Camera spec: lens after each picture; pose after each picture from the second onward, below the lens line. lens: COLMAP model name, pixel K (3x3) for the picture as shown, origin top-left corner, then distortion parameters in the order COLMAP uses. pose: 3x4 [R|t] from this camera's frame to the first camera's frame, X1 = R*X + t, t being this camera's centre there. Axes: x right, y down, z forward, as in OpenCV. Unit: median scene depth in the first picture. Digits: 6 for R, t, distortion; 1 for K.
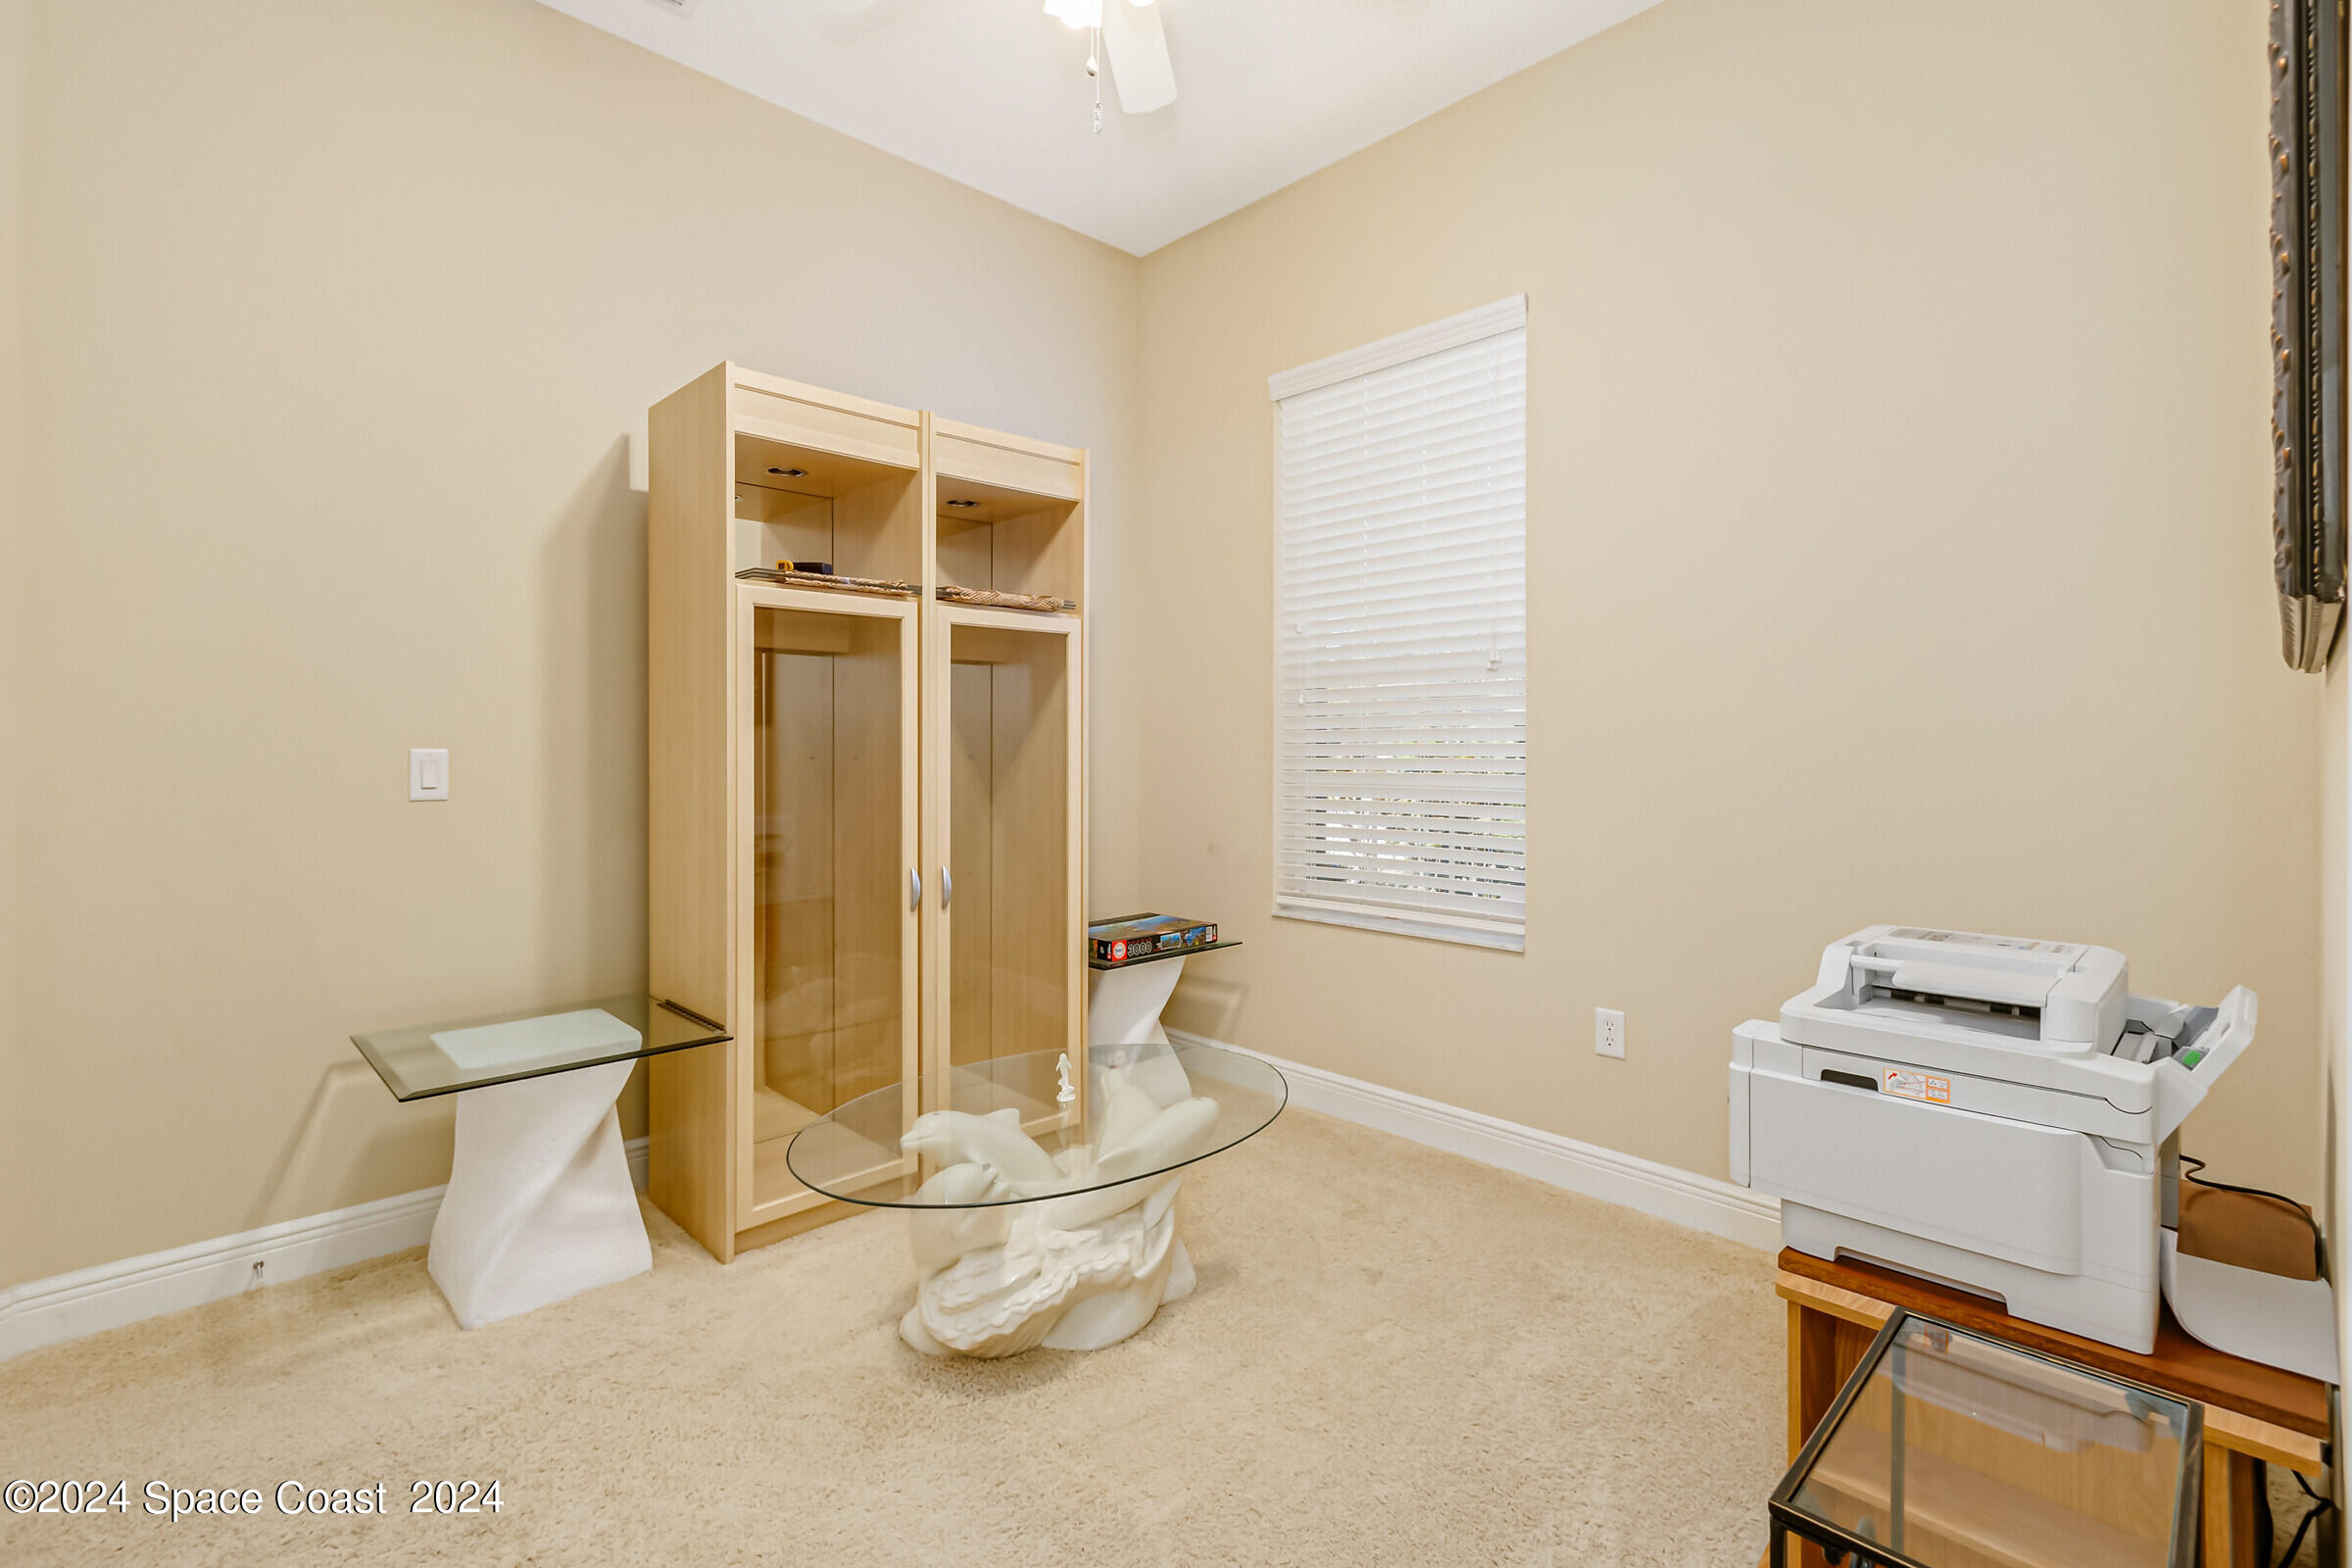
lens RADIAL K [[1081.2, 0, 1175.1], [0, 1081.2, 745.2], [0, 0, 1]] dist [0.000441, -0.000102]
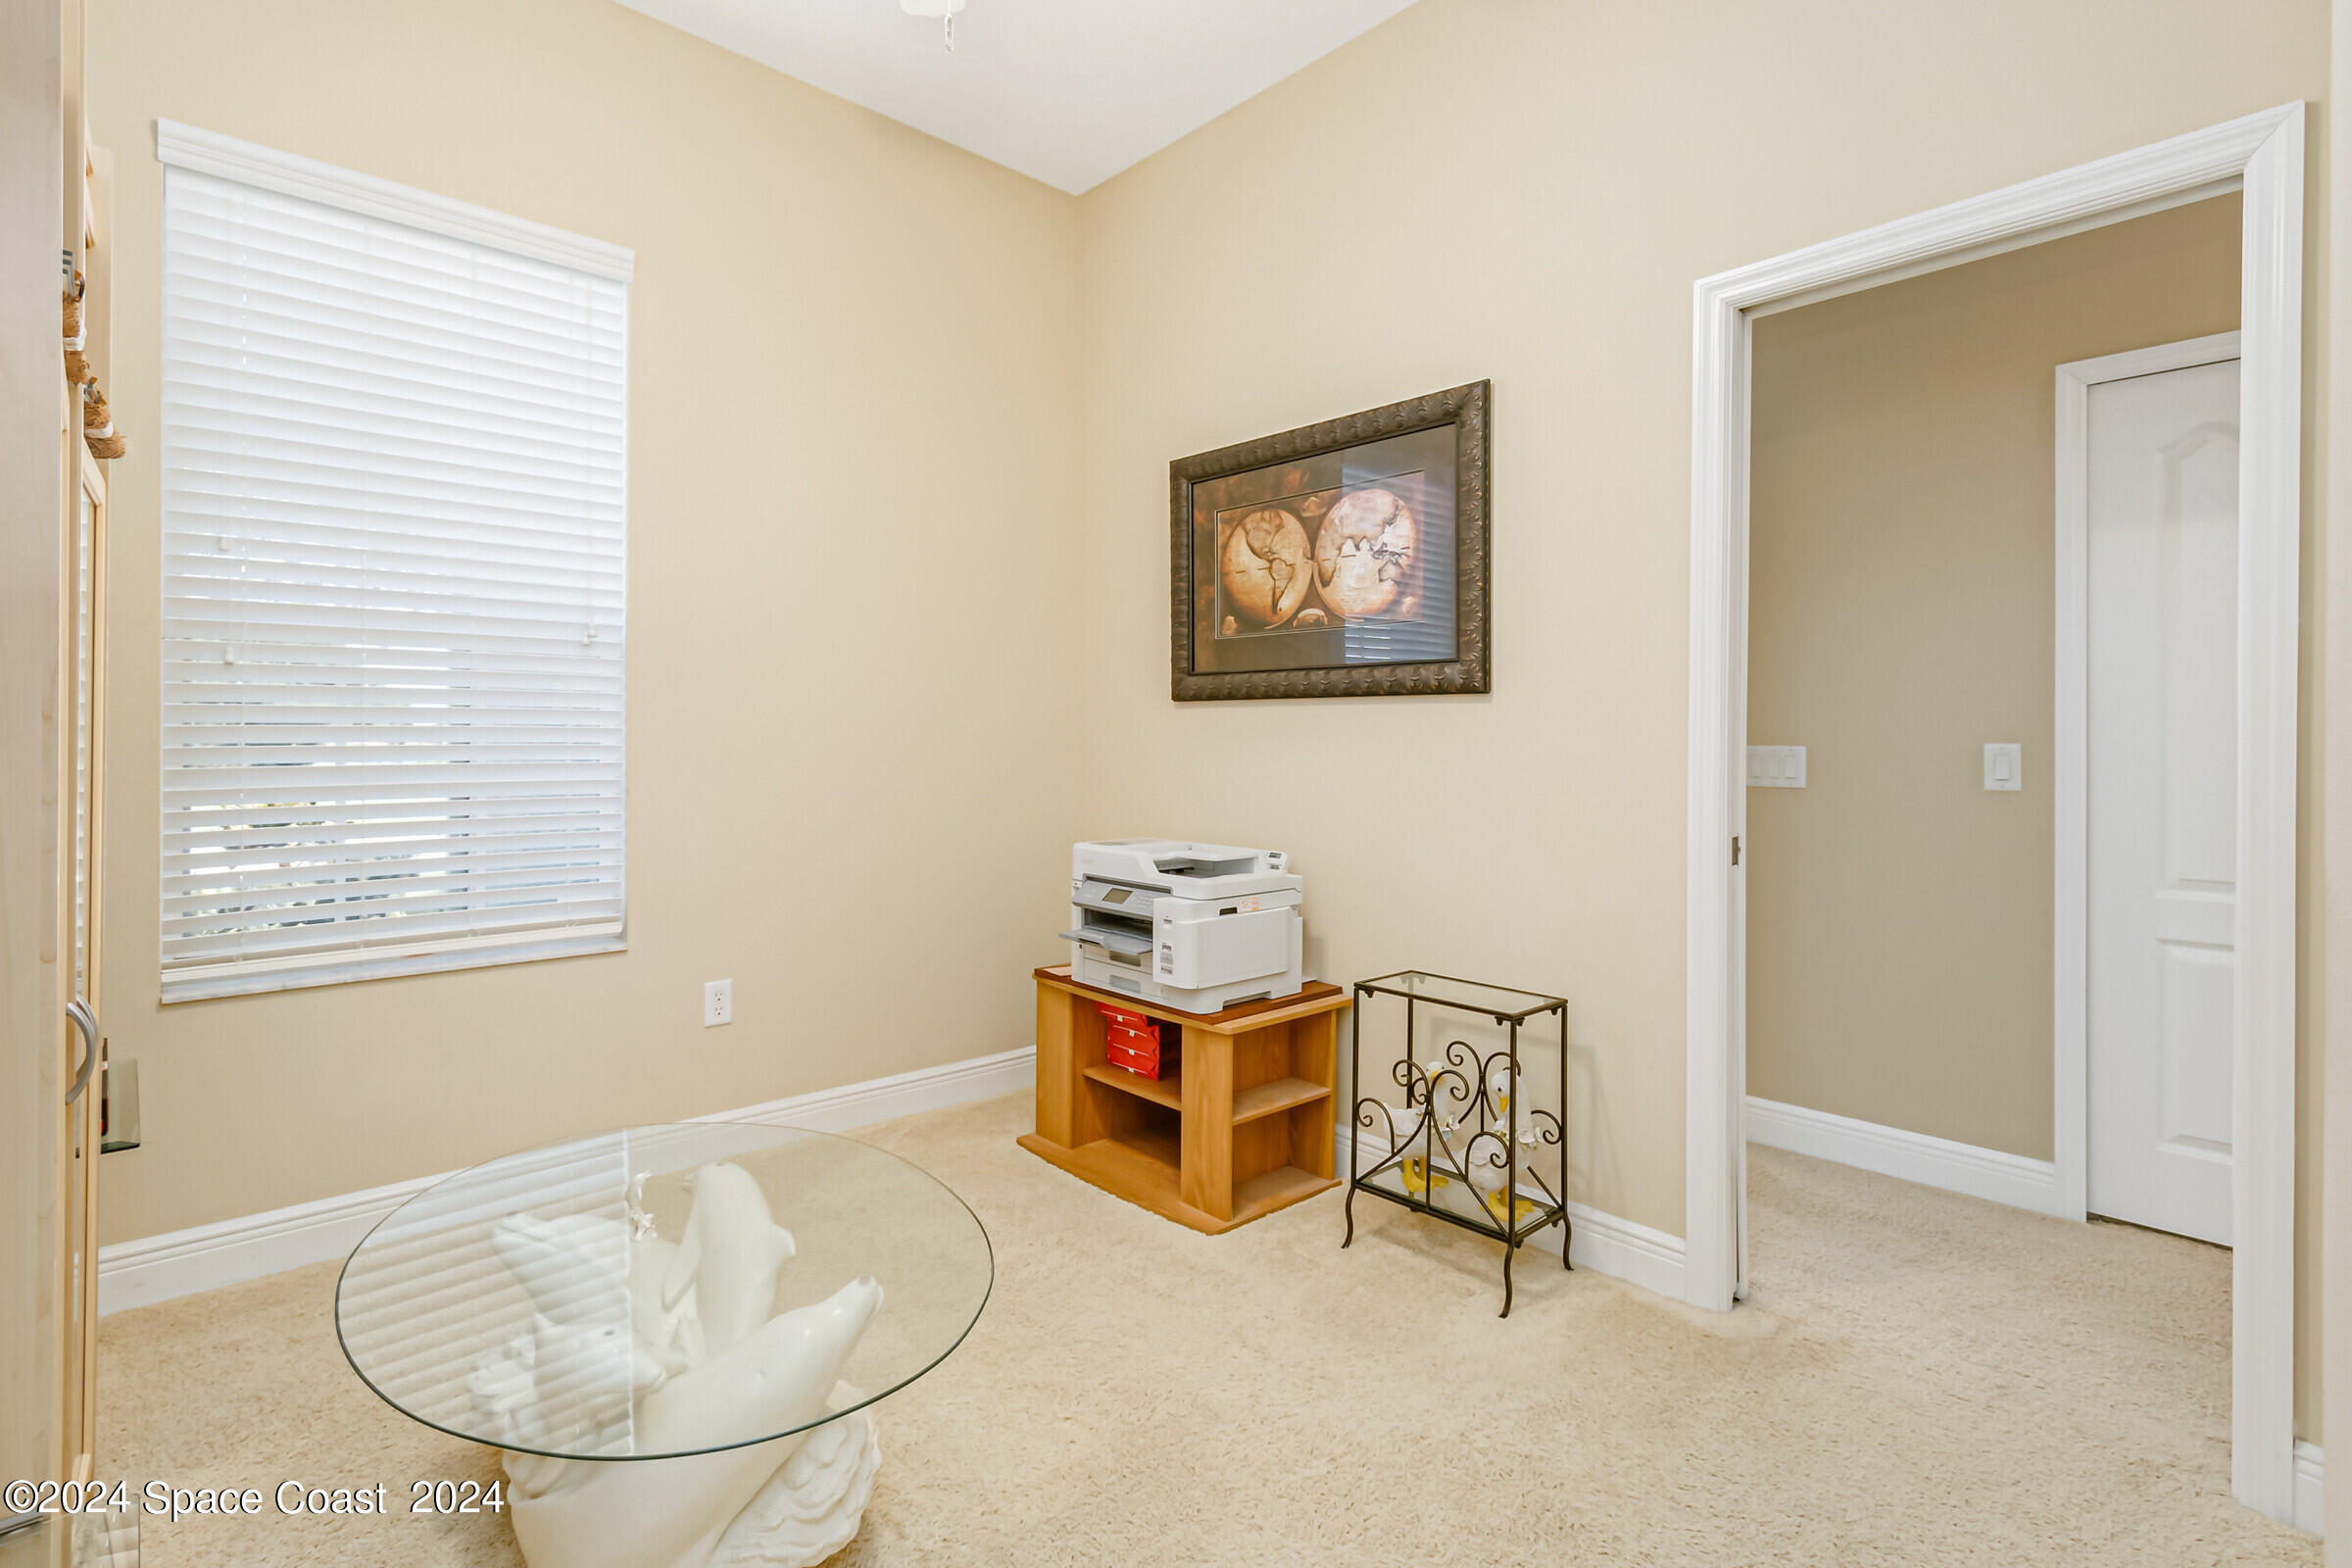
lens RADIAL K [[1081.2, 0, 1175.1], [0, 1081.2, 745.2], [0, 0, 1]] dist [0.000441, -0.000102]
pose [[0.025378, -0.007669, 0.999649, -0.603952], [-0.009089, 0.999927, 0.007902, 0.001339], [-0.999637, -0.009286, 0.025306, 0.496105]]
